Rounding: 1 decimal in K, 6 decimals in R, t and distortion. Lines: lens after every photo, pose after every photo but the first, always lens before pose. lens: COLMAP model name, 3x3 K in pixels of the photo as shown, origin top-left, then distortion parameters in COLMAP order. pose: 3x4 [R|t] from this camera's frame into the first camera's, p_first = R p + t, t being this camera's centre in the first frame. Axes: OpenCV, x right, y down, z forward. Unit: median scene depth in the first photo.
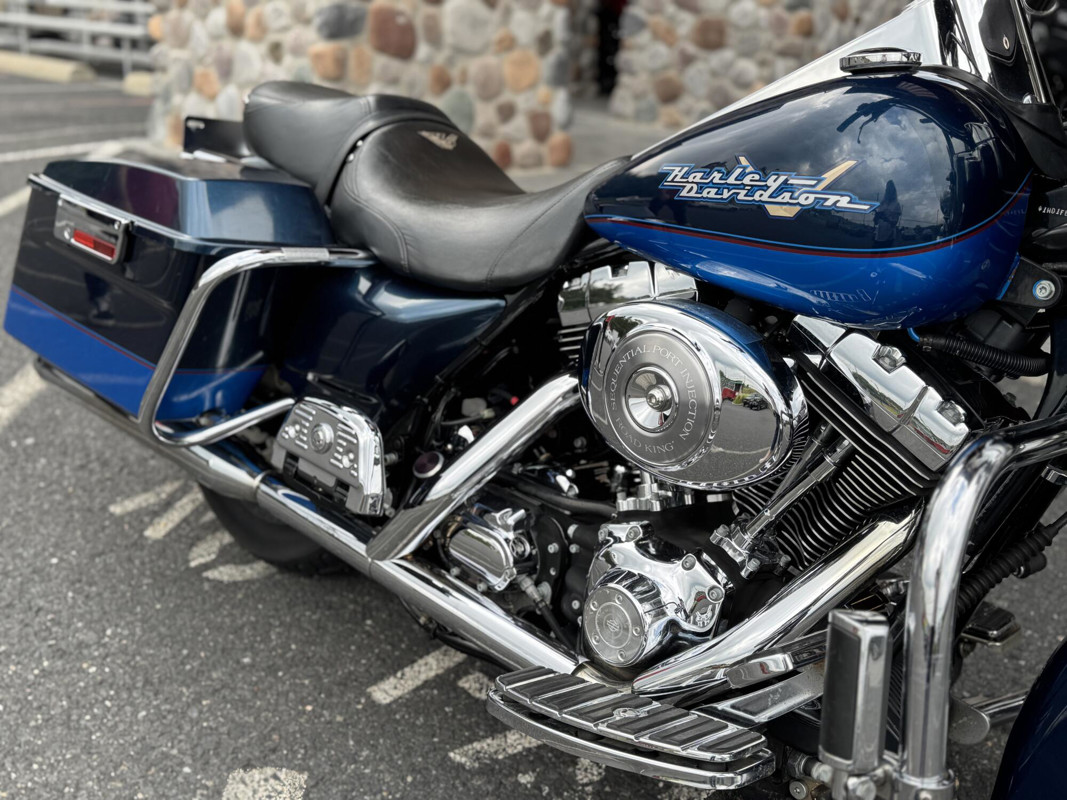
lens RADIAL K [[1131.4, 0, 533.5], [0, 1131.4, 400.0], [0, 0, 1]] dist [0.182814, -0.396762]
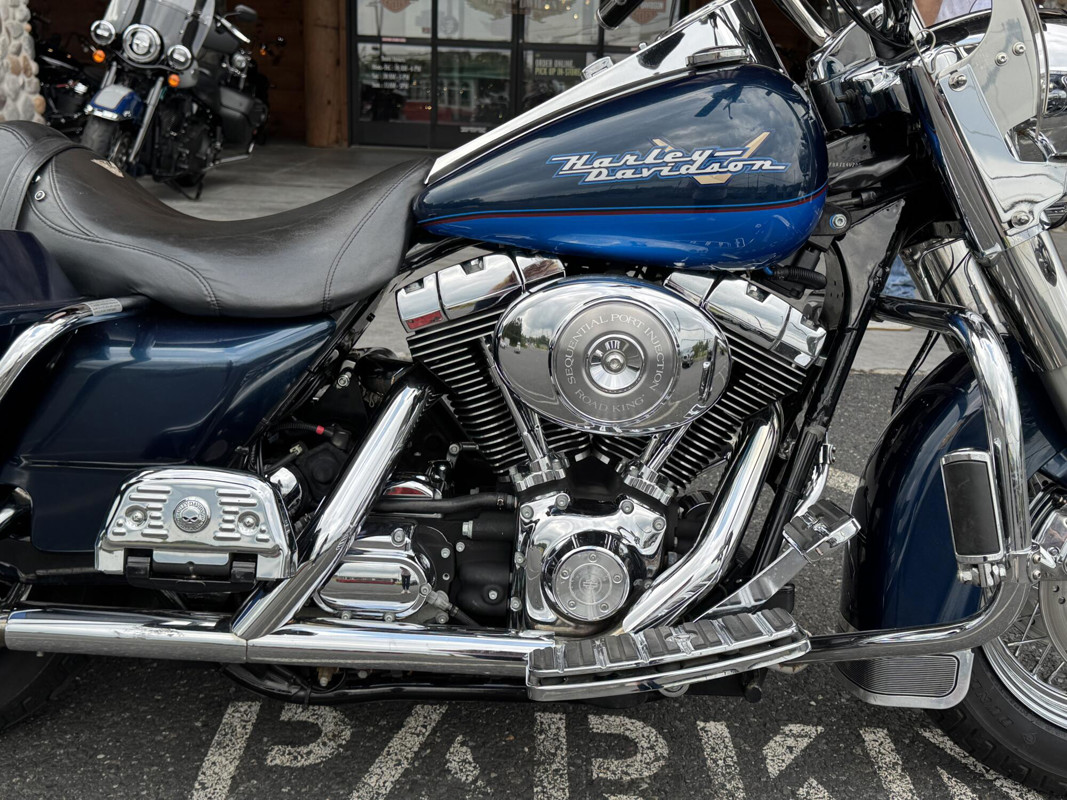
lens RADIAL K [[1131.4, 0, 533.5], [0, 1131.4, 400.0], [0, 0, 1]] dist [0.182814, -0.396762]
pose [[0.705367, -0.209567, 0.677155, -0.526849], [0.233656, 0.970647, 0.057007, -0.035441], [-0.669225, 0.118011, 0.733629, 0.184168]]
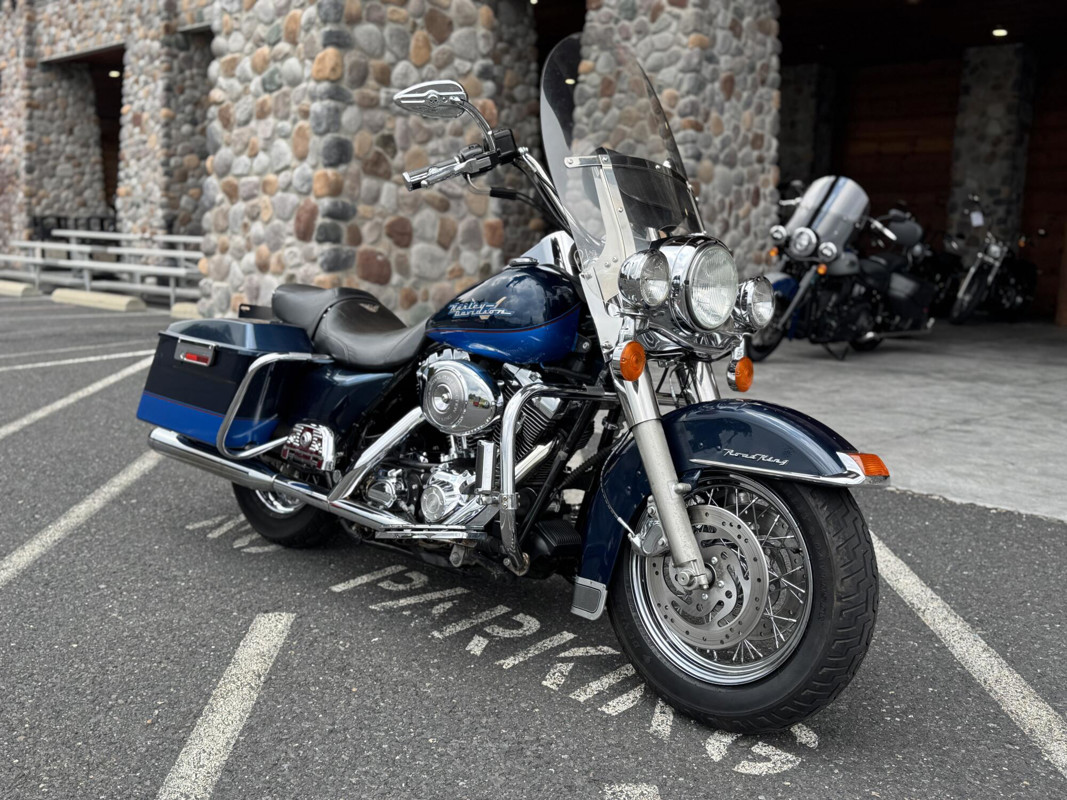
lens RADIAL K [[1055.7, 0, 535.4], [0, 1055.7, 410.8], [0, 0, 1]] dist [0.190566, -0.436829]
pose [[0.999801, -0.017602, 0.009437, 0.206867], [0.019005, 0.983733, -0.178627, 0.319071], [-0.006140, 0.178771, 0.983872, -0.889253]]
